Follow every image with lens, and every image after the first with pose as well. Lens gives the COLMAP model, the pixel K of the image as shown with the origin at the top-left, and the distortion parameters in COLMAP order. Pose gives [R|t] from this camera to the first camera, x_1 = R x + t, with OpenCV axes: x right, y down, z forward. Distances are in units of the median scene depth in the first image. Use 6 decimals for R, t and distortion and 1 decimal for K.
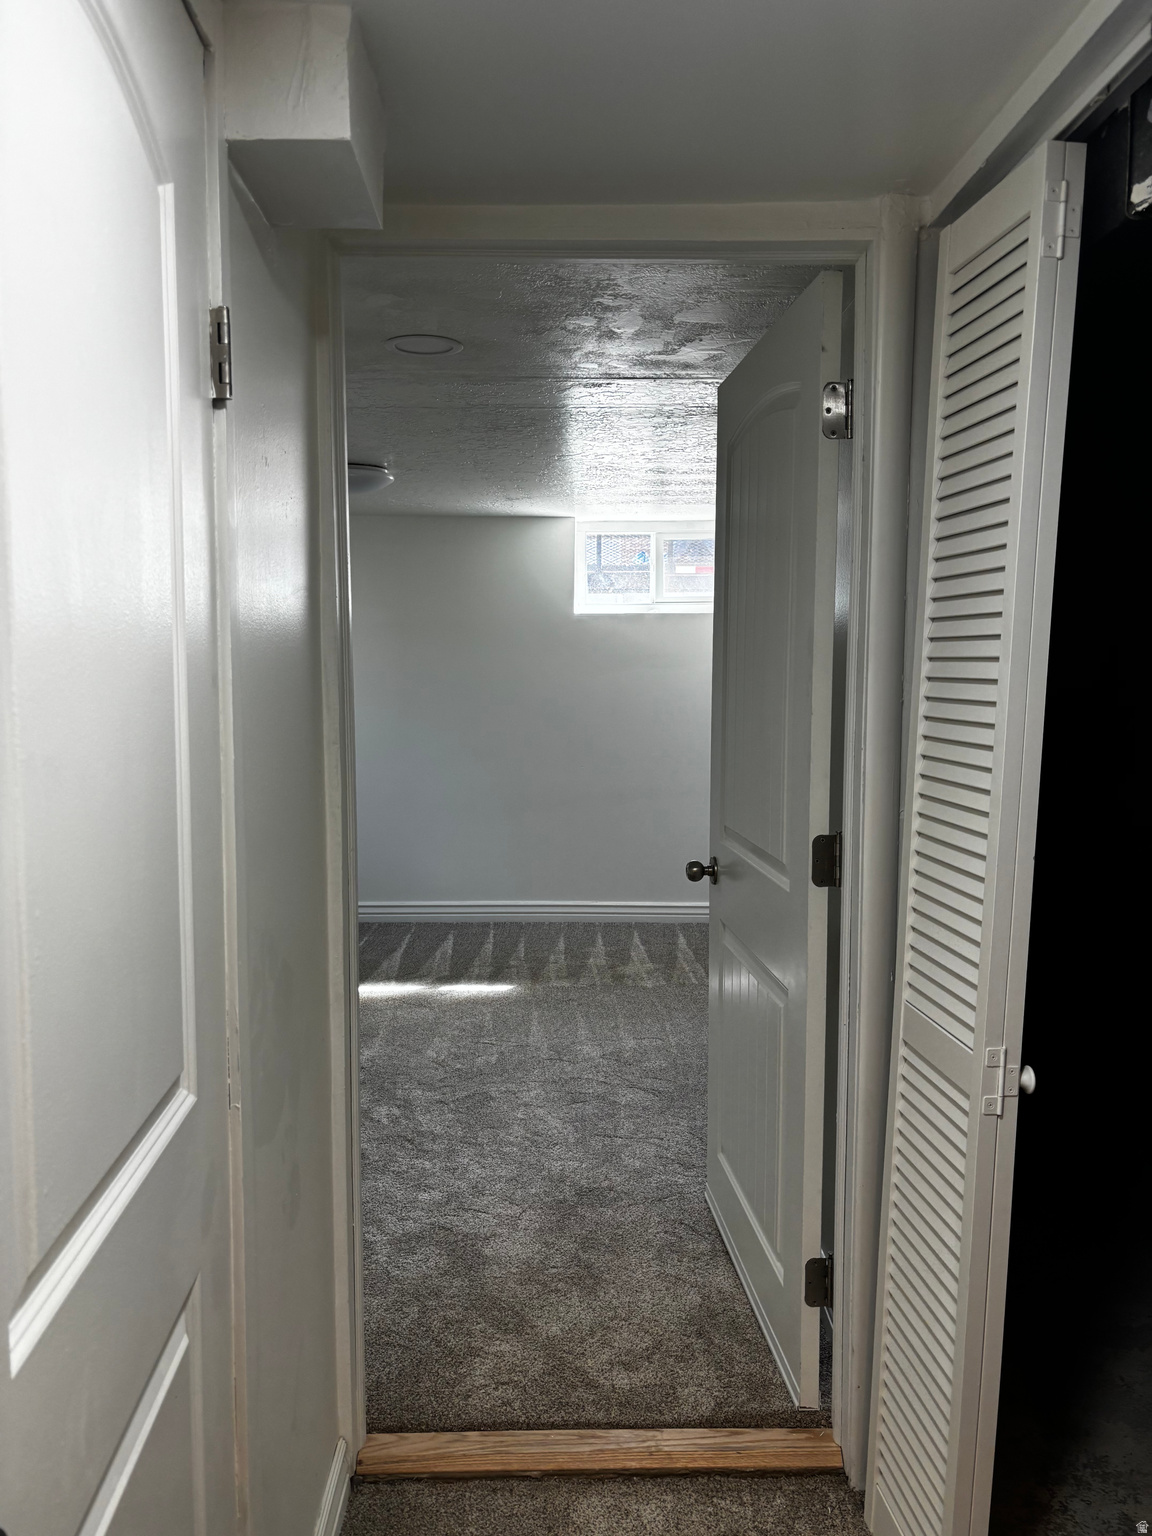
lens RADIAL K [[1174.4, 0, 563.4], [0, 1174.4, 770.8], [0, 0, 1]] dist [0.055793, -0.060151]
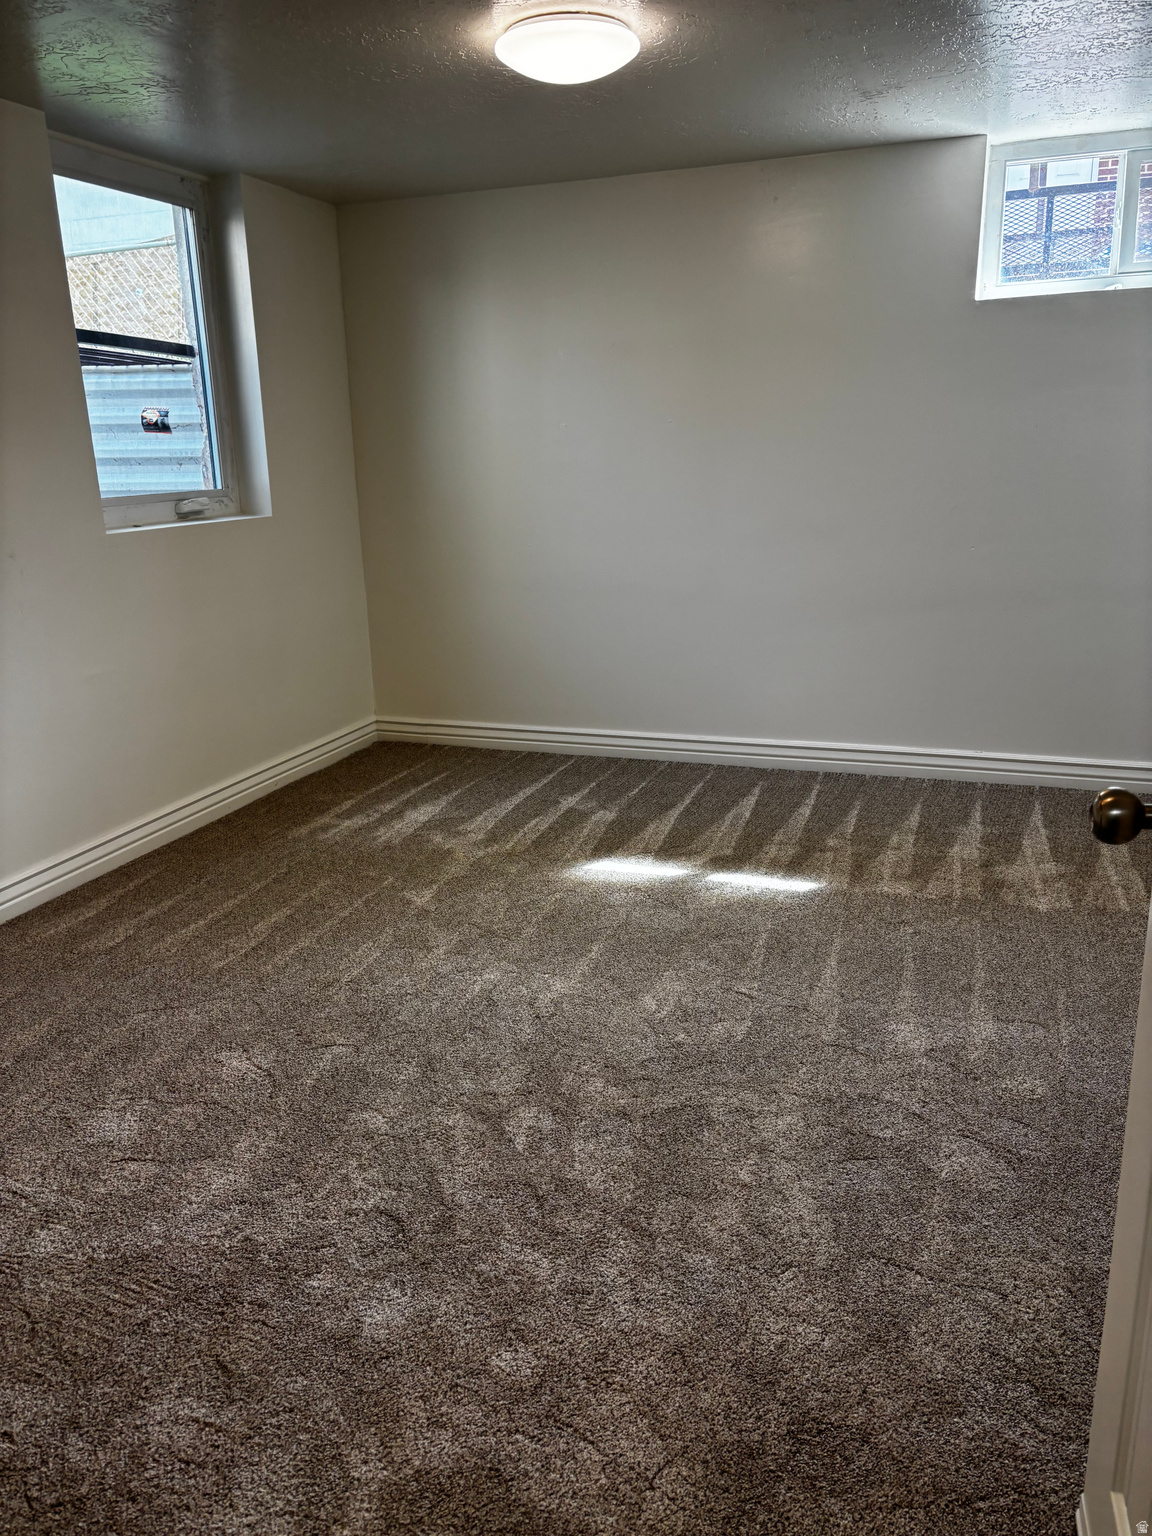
lens RADIAL K [[1174.4, 0, 576.3], [0, 1174.4, 775.7], [0, 0, 1]] dist [0.055793, -0.060151]
pose [[0.940244, 0.068949, -0.333447, 0.045327], [-0.007966, 0.983470, 0.180895, 0.003843], [0.340408, -0.167429, 0.925251, 0.352677]]
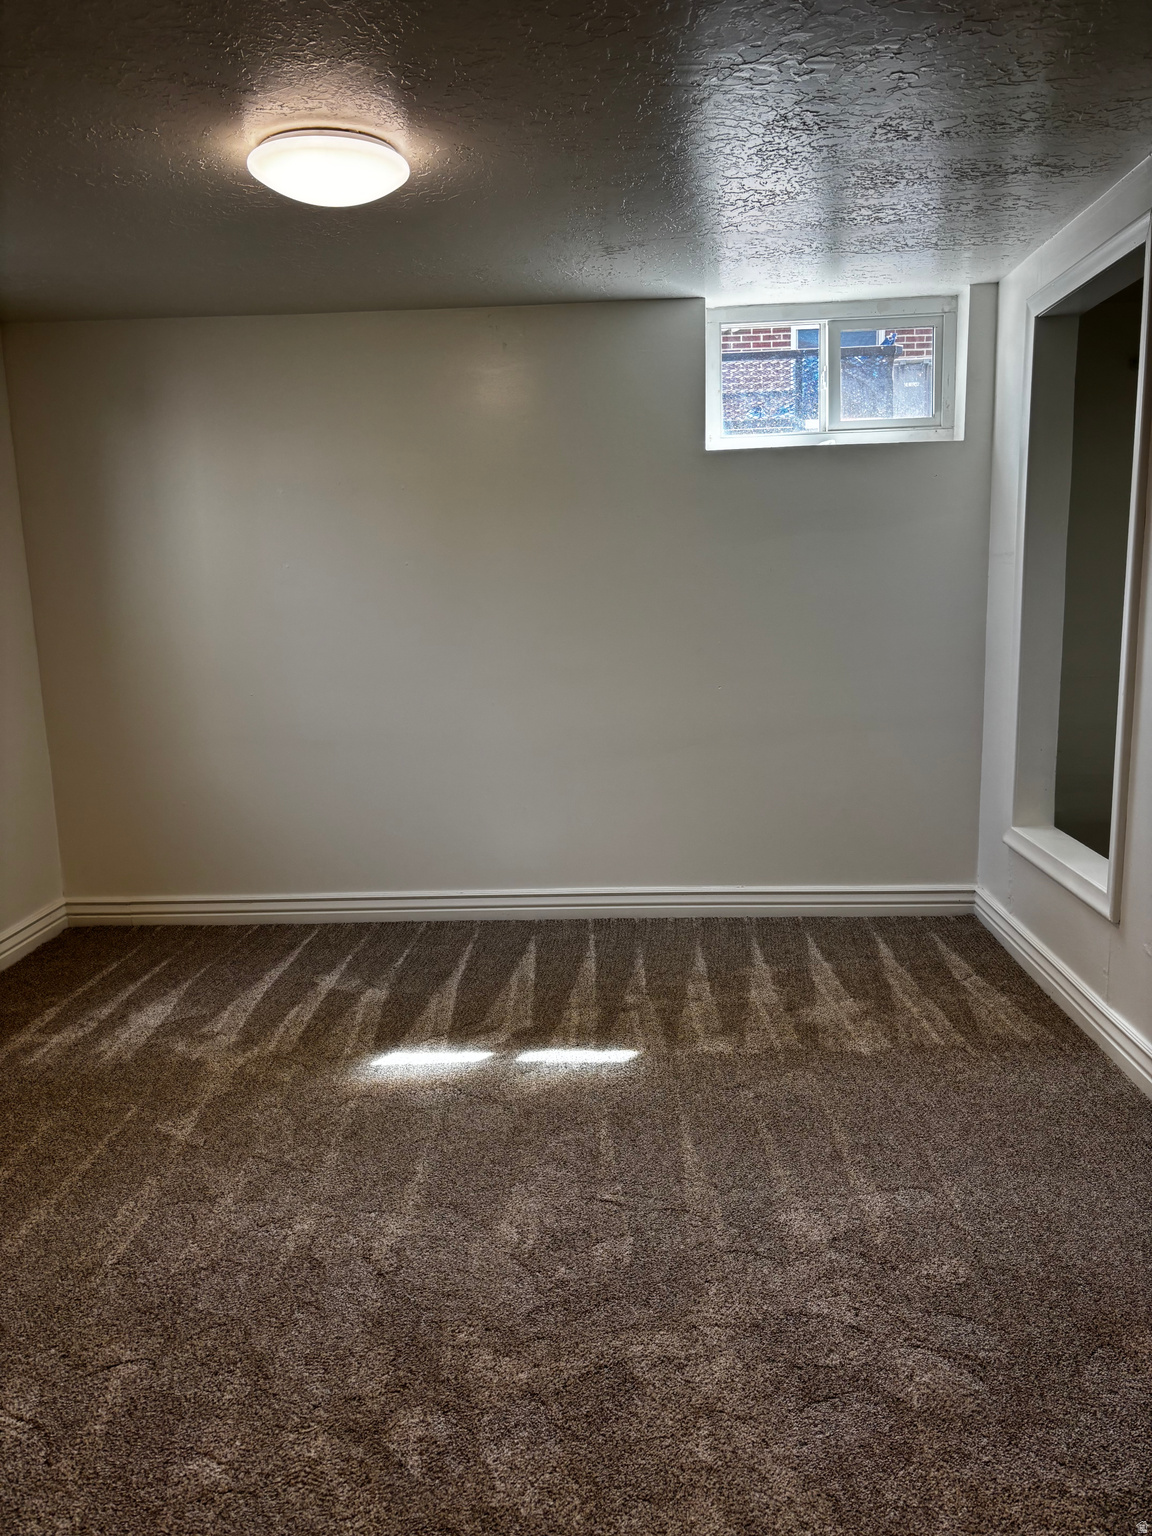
lens RADIAL K [[1174.4, 0, 581.3], [0, 1174.4, 772.8], [0, 0, 1]] dist [0.055793, -0.060151]
pose [[0.998868, -0.020538, -0.042907, -0.043095], [0.023597, 0.997123, 0.072040, -0.006445], [0.041304, -0.072971, 0.996478, 0.401083]]
